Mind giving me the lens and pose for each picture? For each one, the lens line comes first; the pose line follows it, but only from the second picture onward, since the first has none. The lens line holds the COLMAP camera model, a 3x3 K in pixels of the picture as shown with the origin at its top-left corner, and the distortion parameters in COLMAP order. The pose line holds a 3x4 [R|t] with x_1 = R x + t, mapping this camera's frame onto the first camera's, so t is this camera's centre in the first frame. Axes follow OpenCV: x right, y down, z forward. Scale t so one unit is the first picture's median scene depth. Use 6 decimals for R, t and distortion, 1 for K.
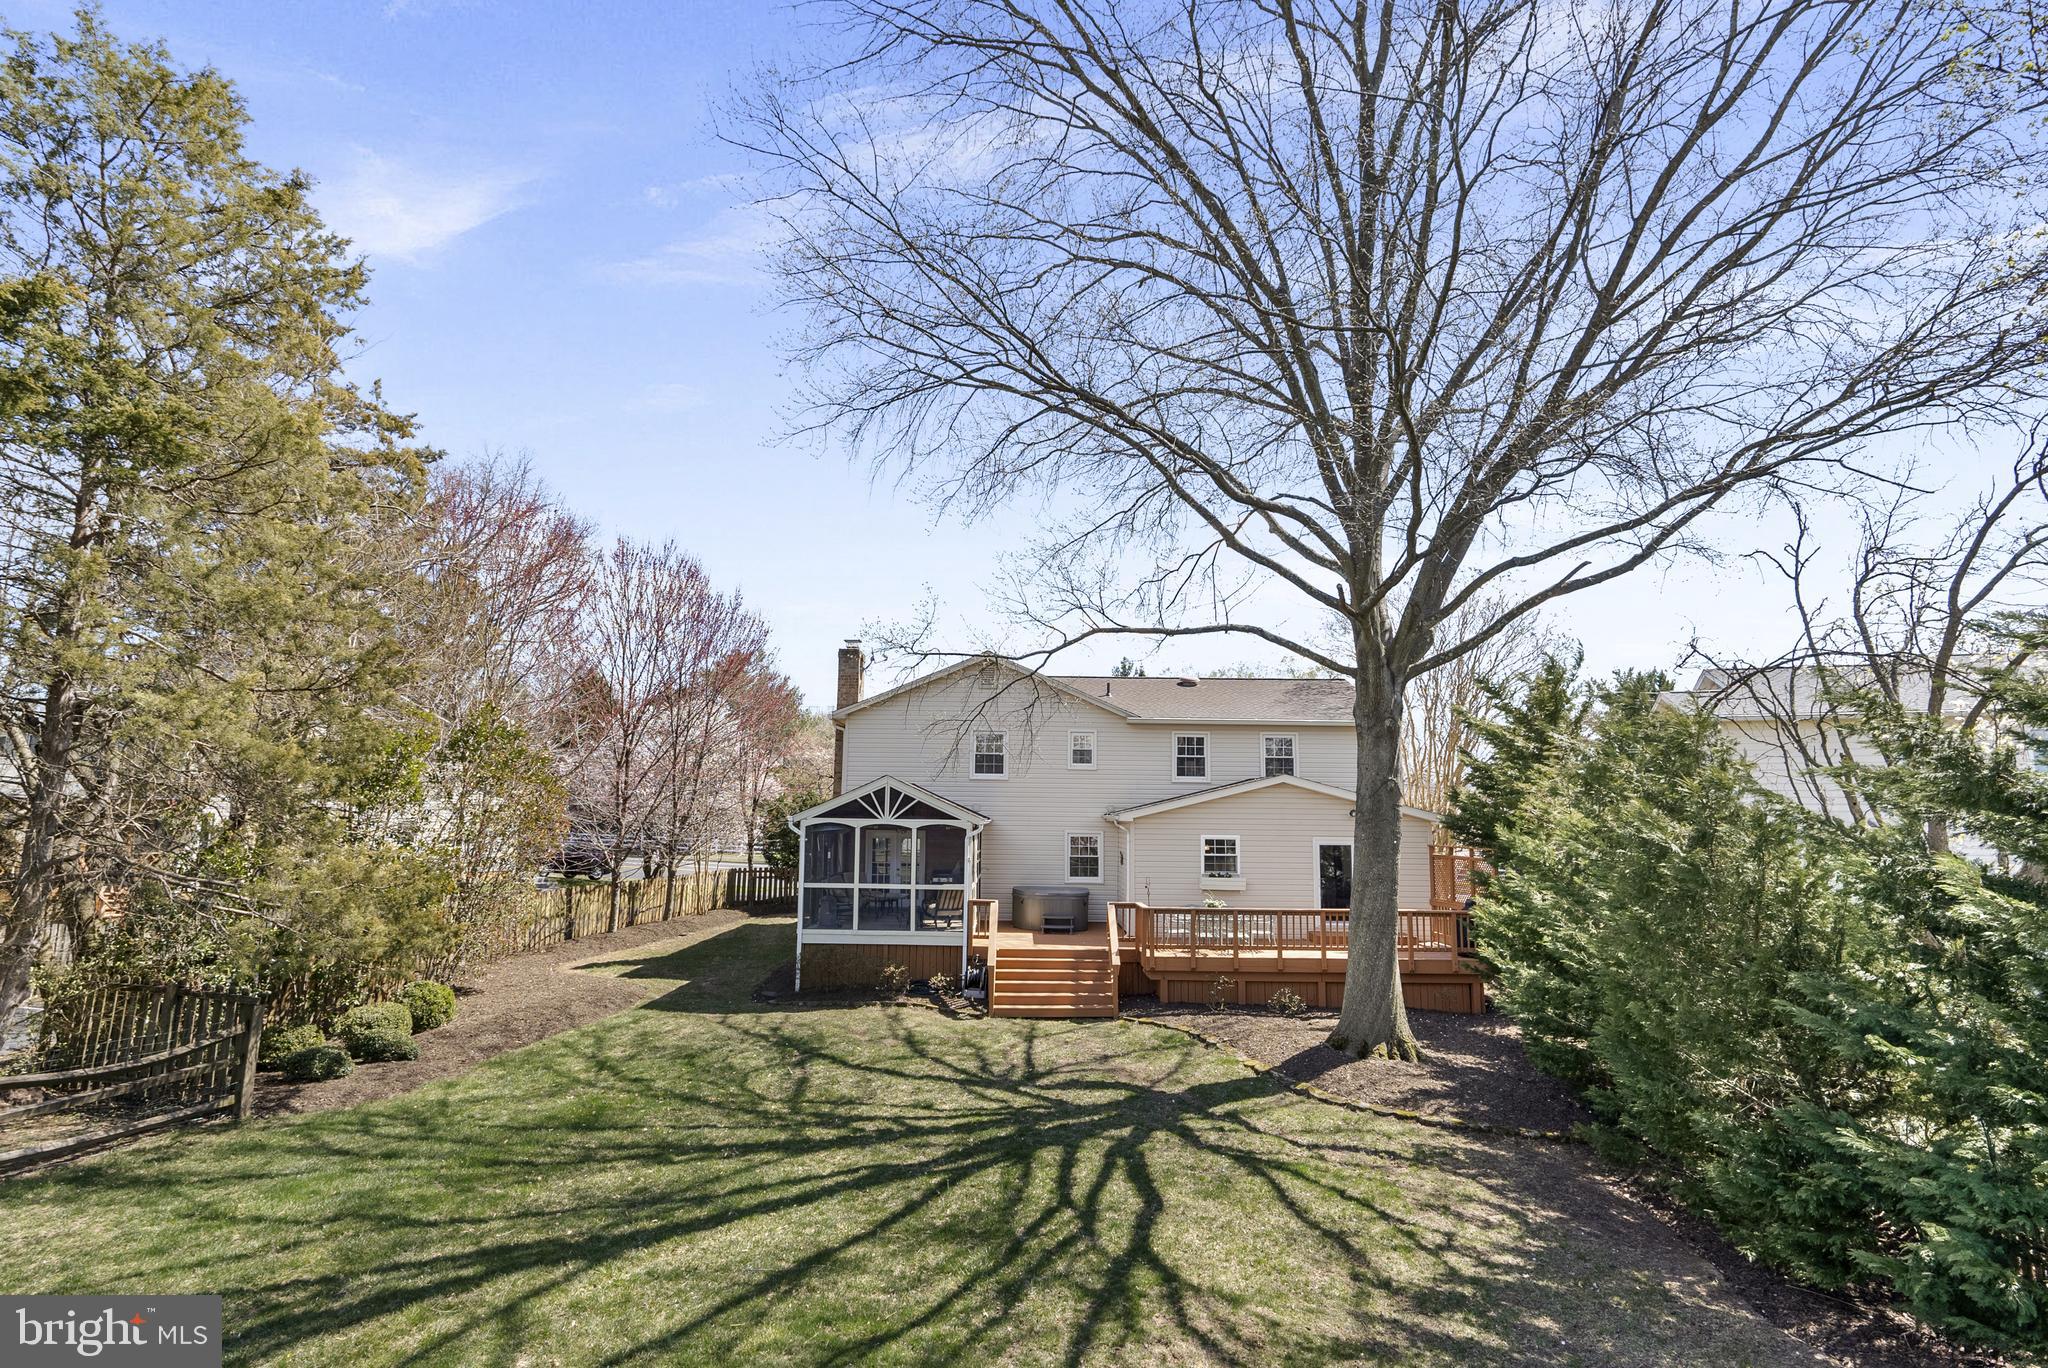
lens RADIAL K [[934.5, 0, 1026.9], [0, 934.5, 706.8], [0, 0, 1]] dist [-0.002229, 0.000101]
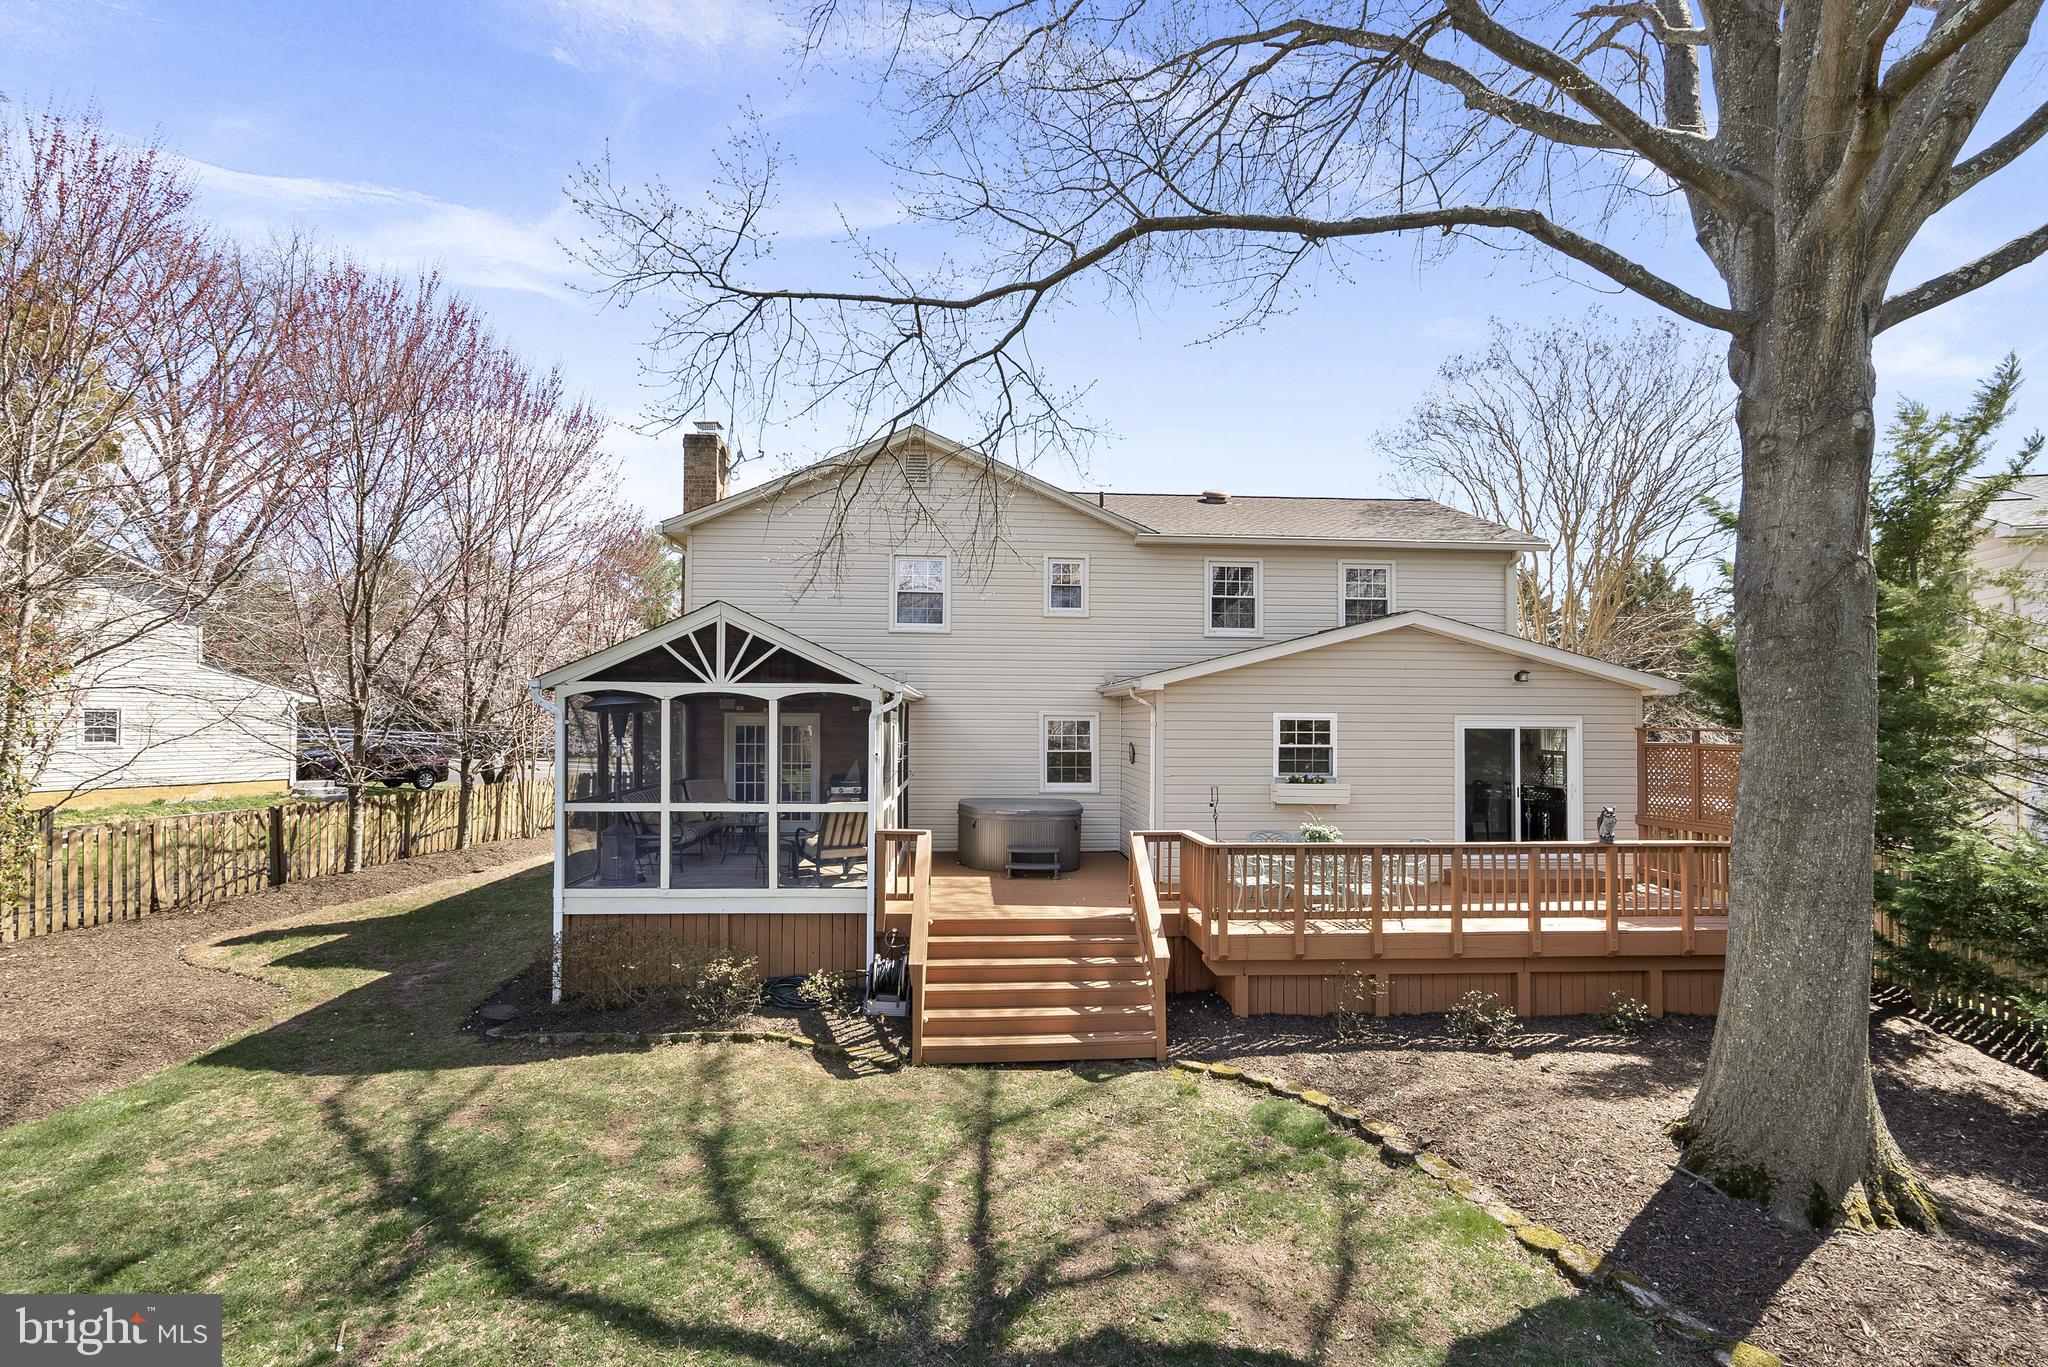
lens RADIAL K [[943.8, 0, 992.1], [0, 943.8, 713.6], [0, 0, 1]] dist [0.001192, 0.000213]
pose [[0.999802, -0.007543, 0.018429, -0.005924], [0.005405, 0.993534, 0.113408, 0.092597], [-0.019165, -0.113286, 0.993378, 0.549877]]
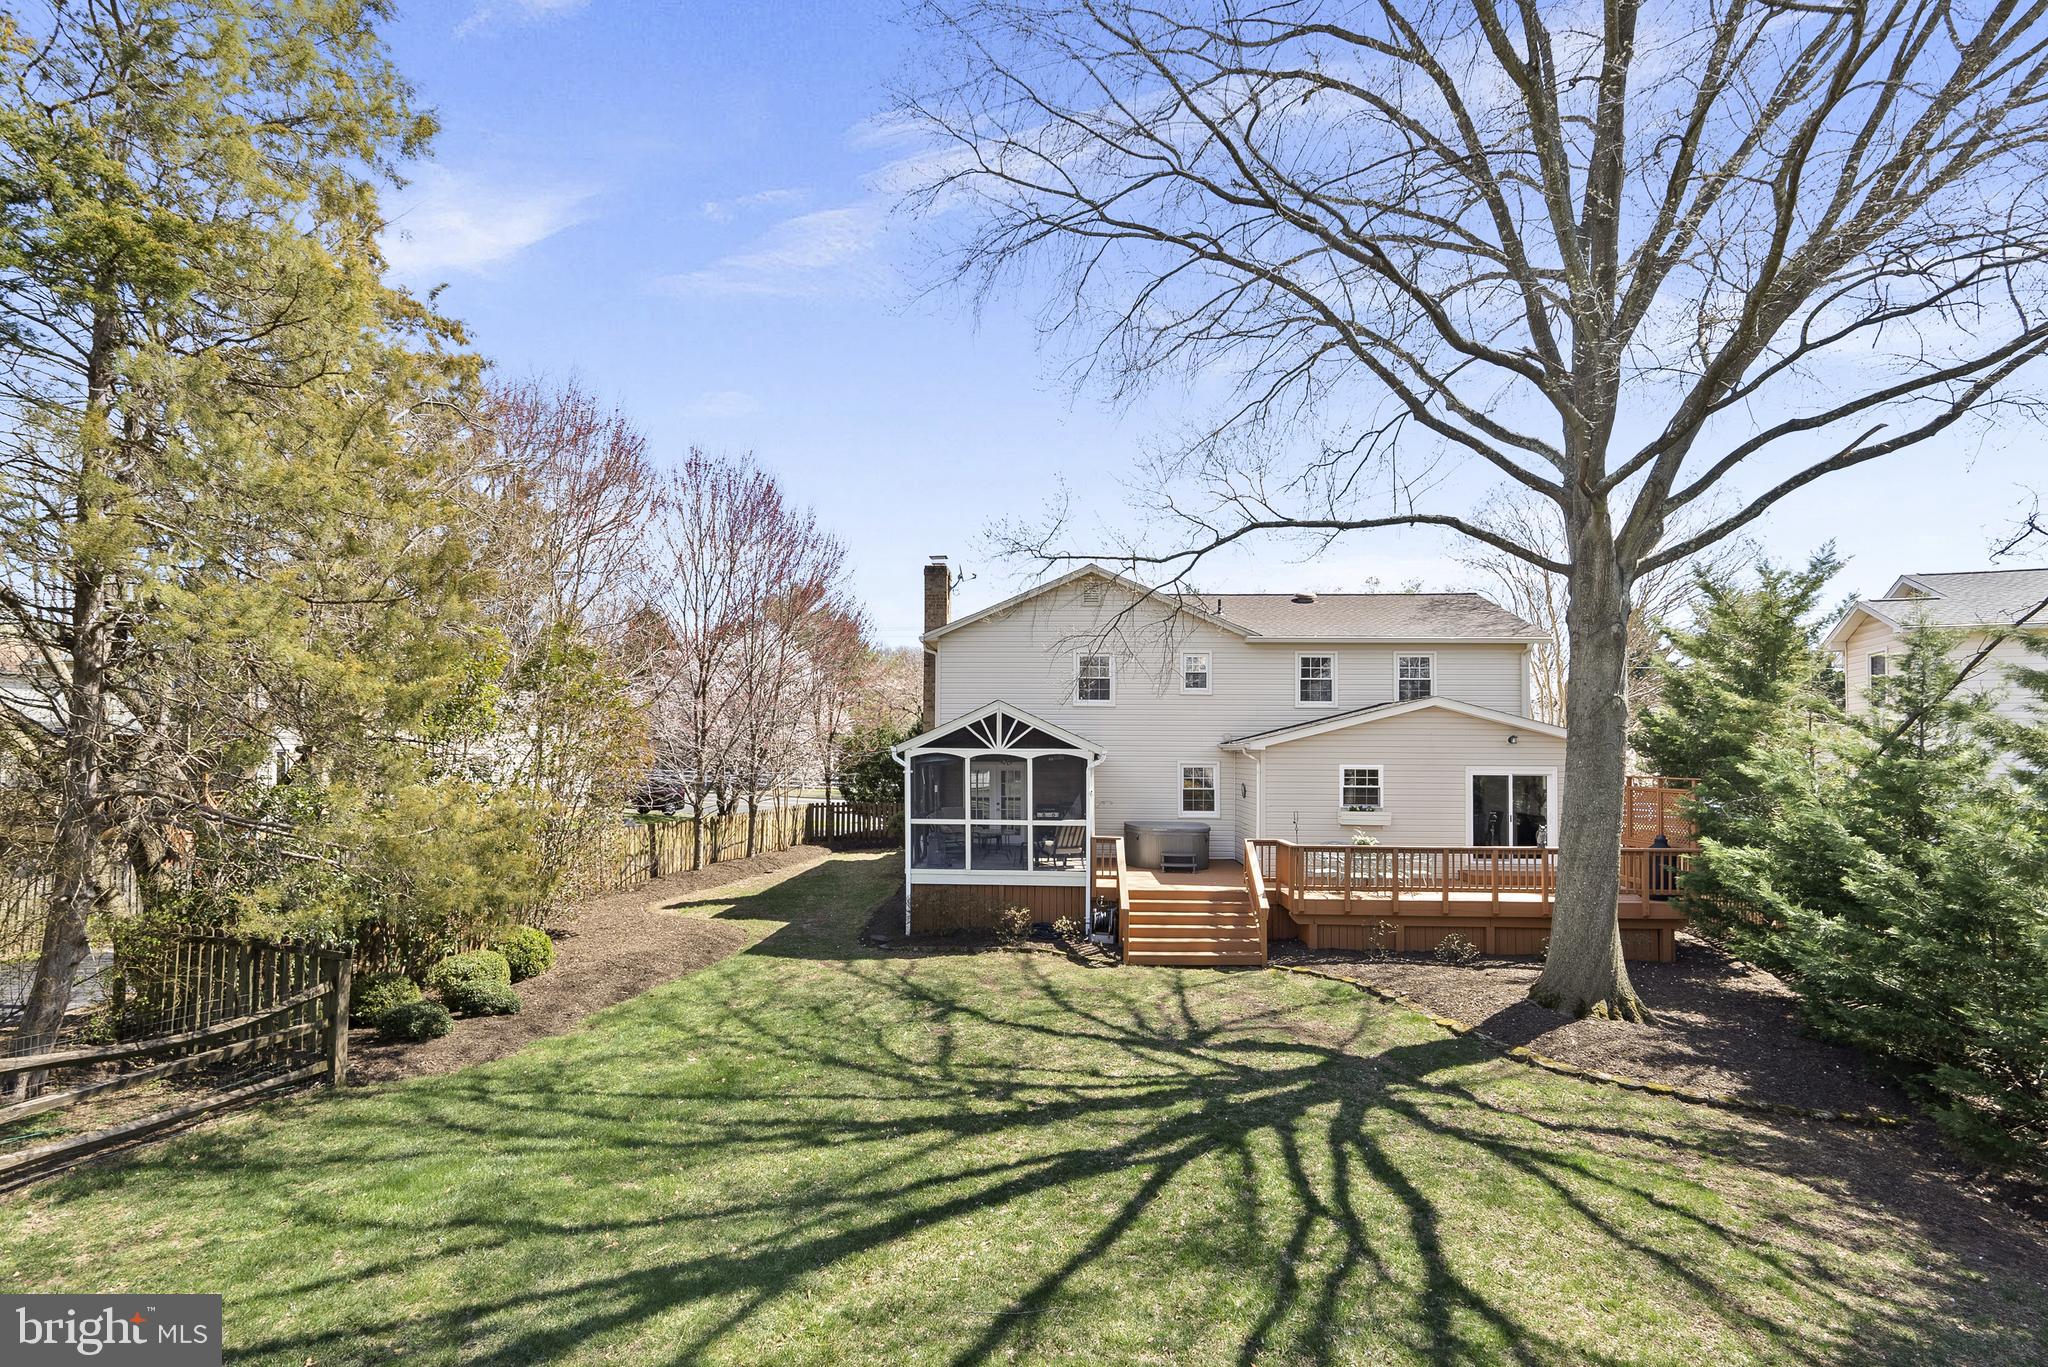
lens RADIAL K [[941.0, 0, 1023.4], [0, 941.0, 735.9], [0, 0, 1]] dist [0.001075, -0.000597]
pose [[0.998488, -0.007015, -0.054526, -0.092165], [0.012464, 0.994885, 0.100247, 0.020417], [0.053544, -0.100775, 0.993467, 0.118507]]
